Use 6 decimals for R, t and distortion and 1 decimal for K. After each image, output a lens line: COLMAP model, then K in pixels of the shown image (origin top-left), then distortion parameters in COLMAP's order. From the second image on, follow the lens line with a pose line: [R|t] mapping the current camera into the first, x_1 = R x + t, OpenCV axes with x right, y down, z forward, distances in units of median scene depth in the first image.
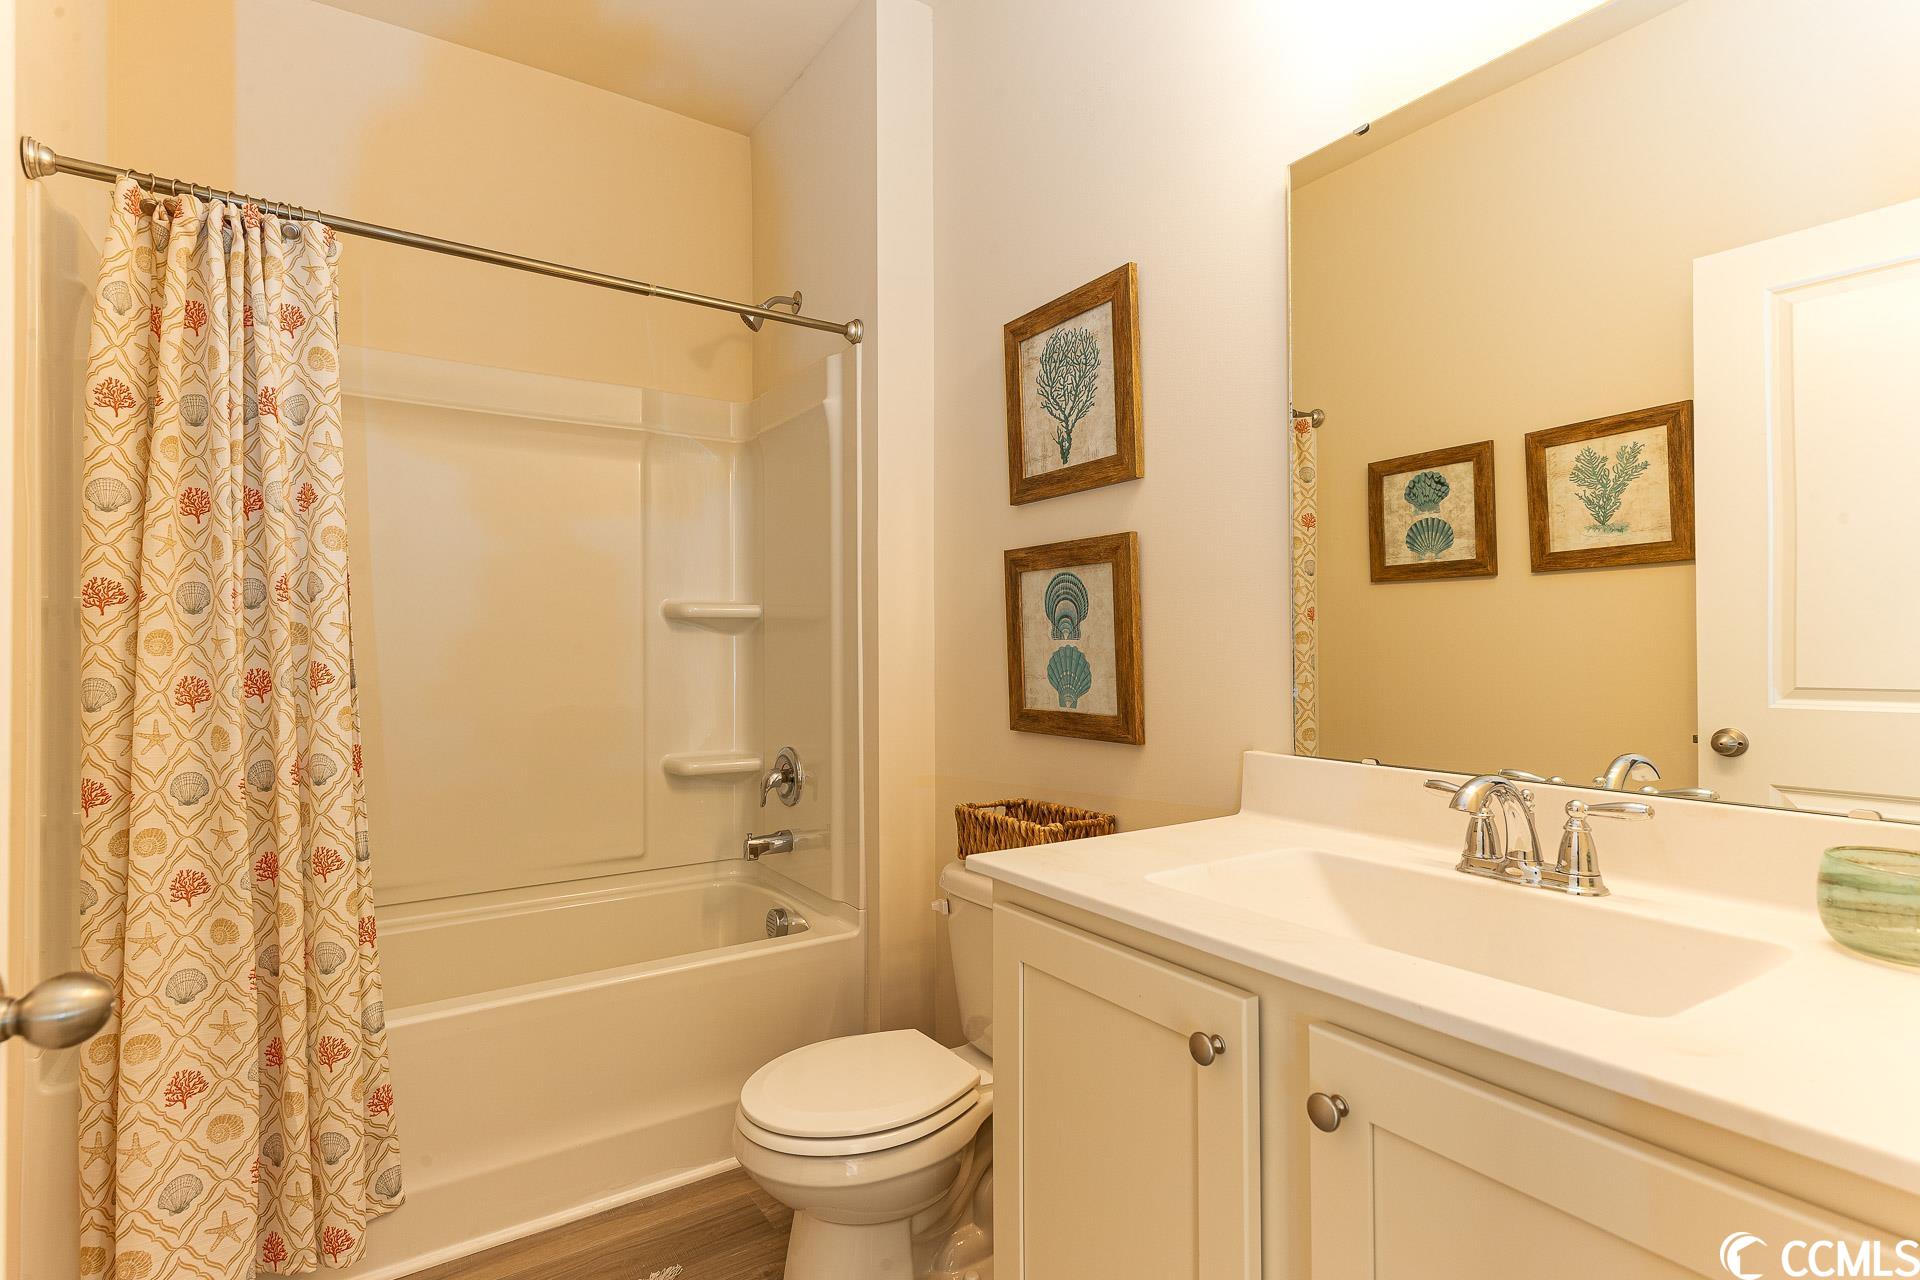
lens RADIAL K [[988.7, 0, 960.0], [0, 988.7, 640.0], [0, 0, 1]] dist [-0.000513, -0.000887]
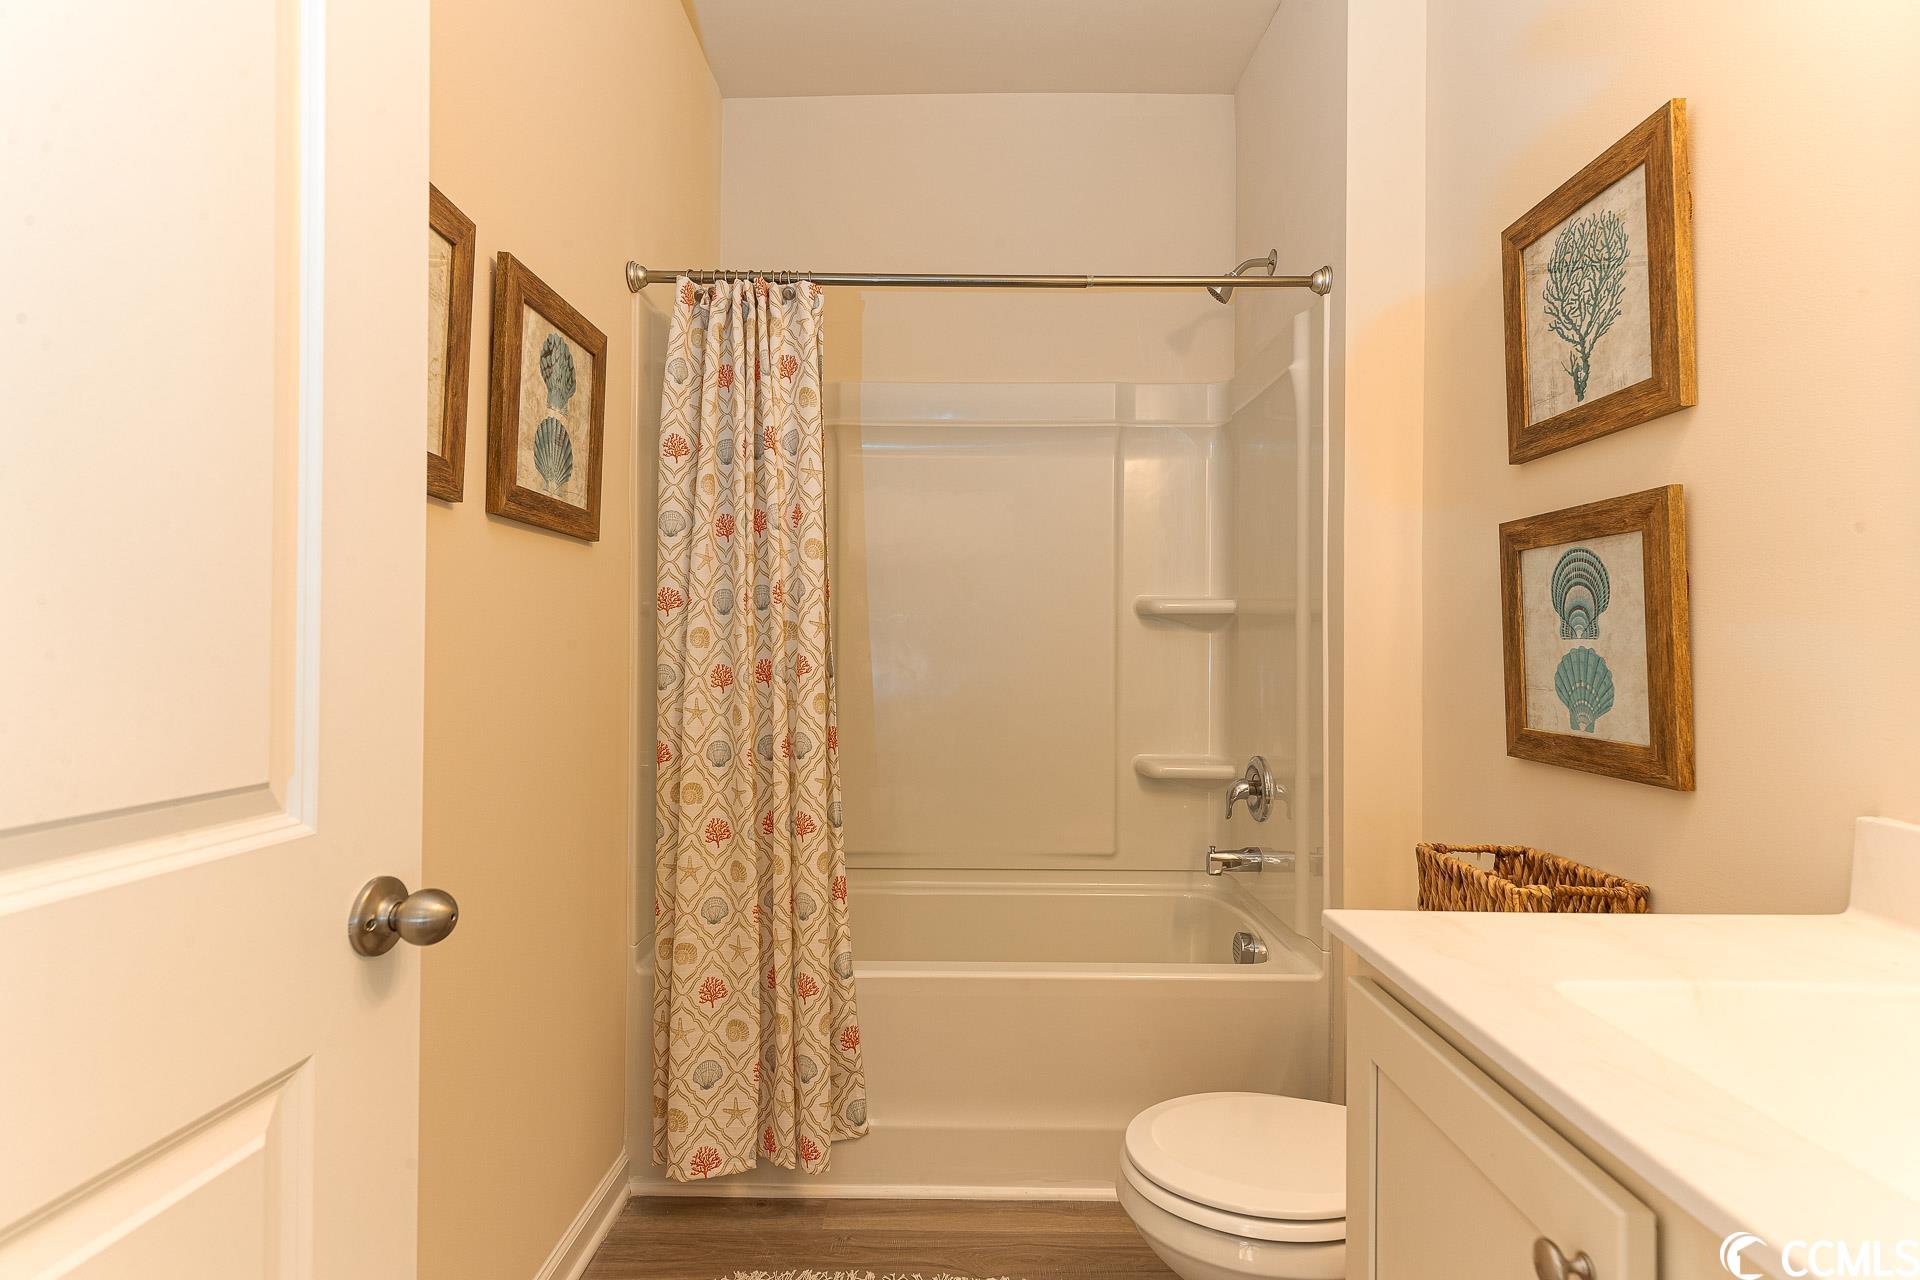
lens RADIAL K [[988.7, 0, 960.0], [0, 988.7, 640.0], [0, 0, 1]] dist [-0.000513, -0.000887]
pose [[0.810573, 0.005967, -0.585608, 0.194912], [-0.004513, 0.999982, 0.003942, -0.000517], [0.585621, -0.000552, 0.810585, 0.154677]]
